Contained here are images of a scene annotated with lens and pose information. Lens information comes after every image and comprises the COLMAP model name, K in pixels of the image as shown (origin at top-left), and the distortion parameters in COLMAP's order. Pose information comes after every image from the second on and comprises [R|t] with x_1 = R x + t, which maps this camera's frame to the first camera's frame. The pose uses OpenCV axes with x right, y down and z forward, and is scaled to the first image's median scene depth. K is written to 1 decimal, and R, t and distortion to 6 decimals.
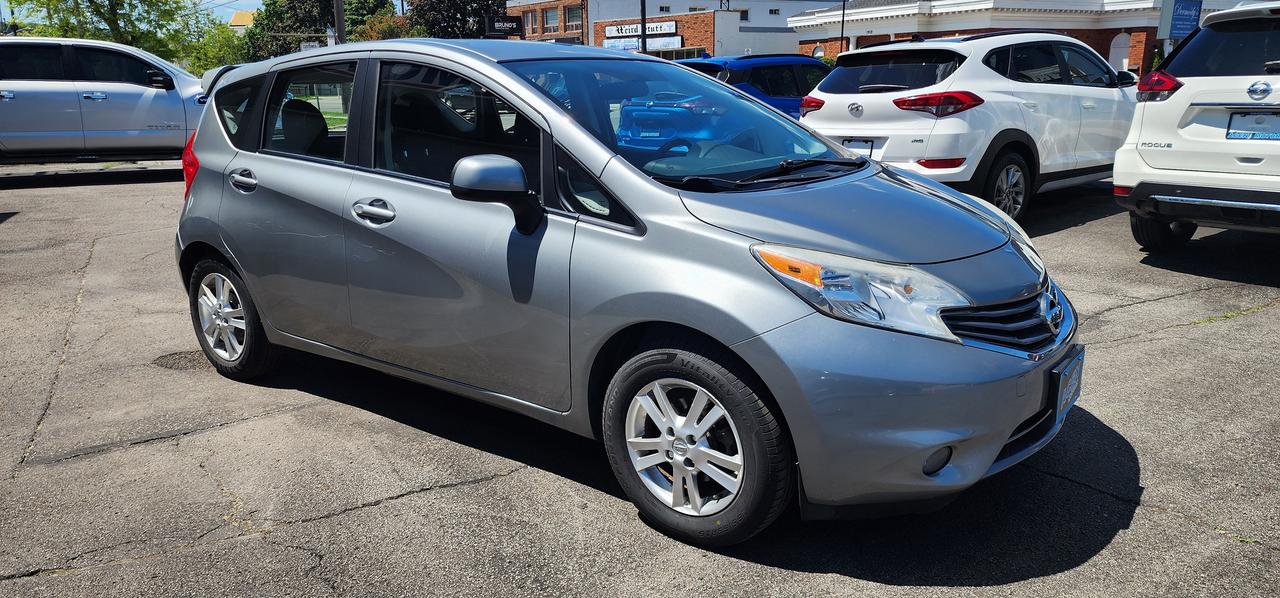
lens RADIAL K [[893.1, 0, 640.0], [0, 893.1, 299.0], [0, 0, 1]] dist [0.083630, -0.092634]
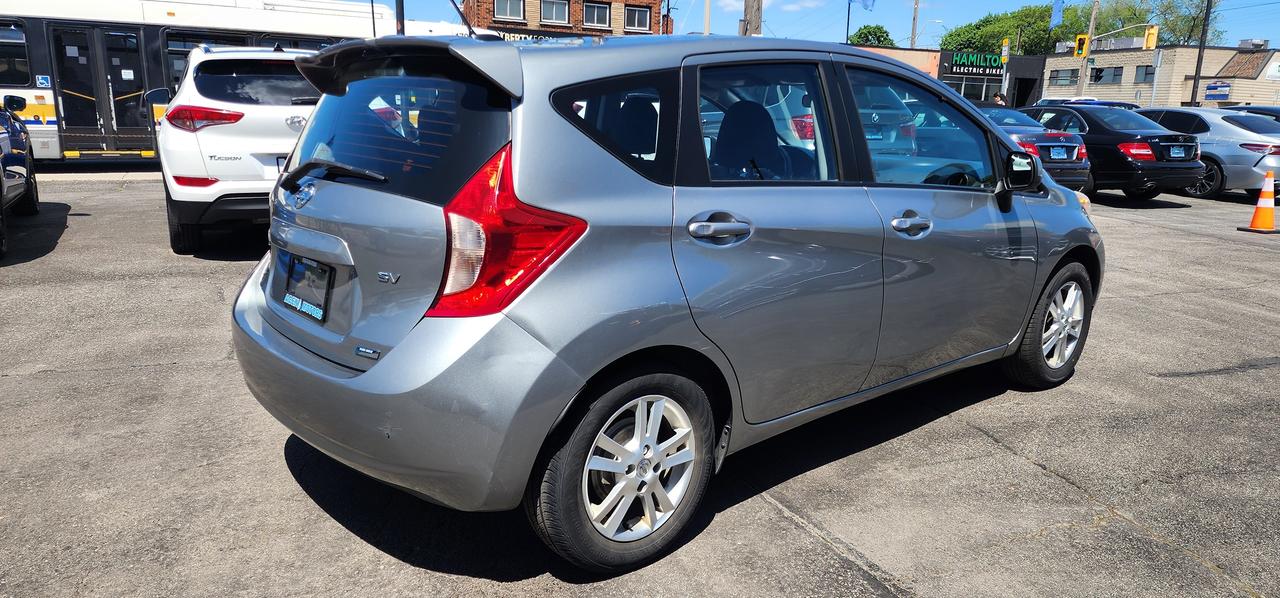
lens RADIAL K [[866.9, 0, 644.5], [0, 866.9, 298.4], [0, 0, 1]] dist [0.081768, -0.075945]
pose [[0.179059, -0.198330, 0.963640, -1.068638], [0.212898, 0.964074, 0.158860, -0.194126], [-0.960527, 0.176712, 0.214850, 0.920287]]
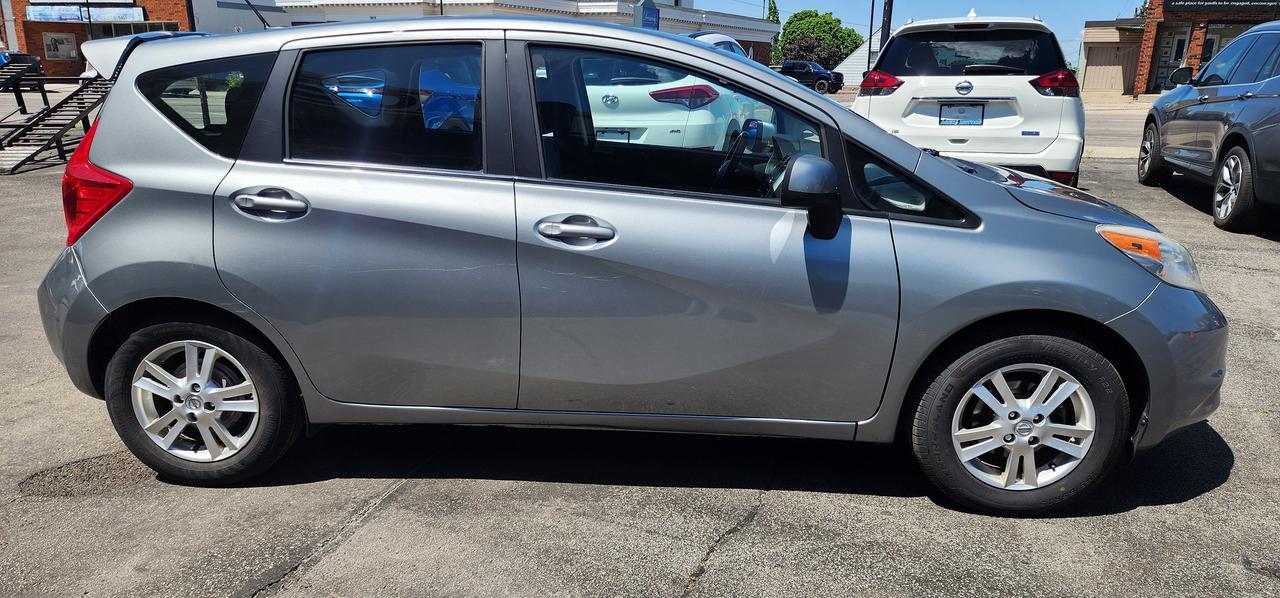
lens RADIAL K [[893.1, 0, 640.0], [0, 893.1, 299.0], [0, 0, 1]] dist [0.083630, -0.092634]
pose [[0.825058, -0.121355, 0.551862, -0.594044], [0.114523, 0.992309, 0.046992, -0.056088], [-0.553320, 0.024430, 0.832610, 0.245856]]
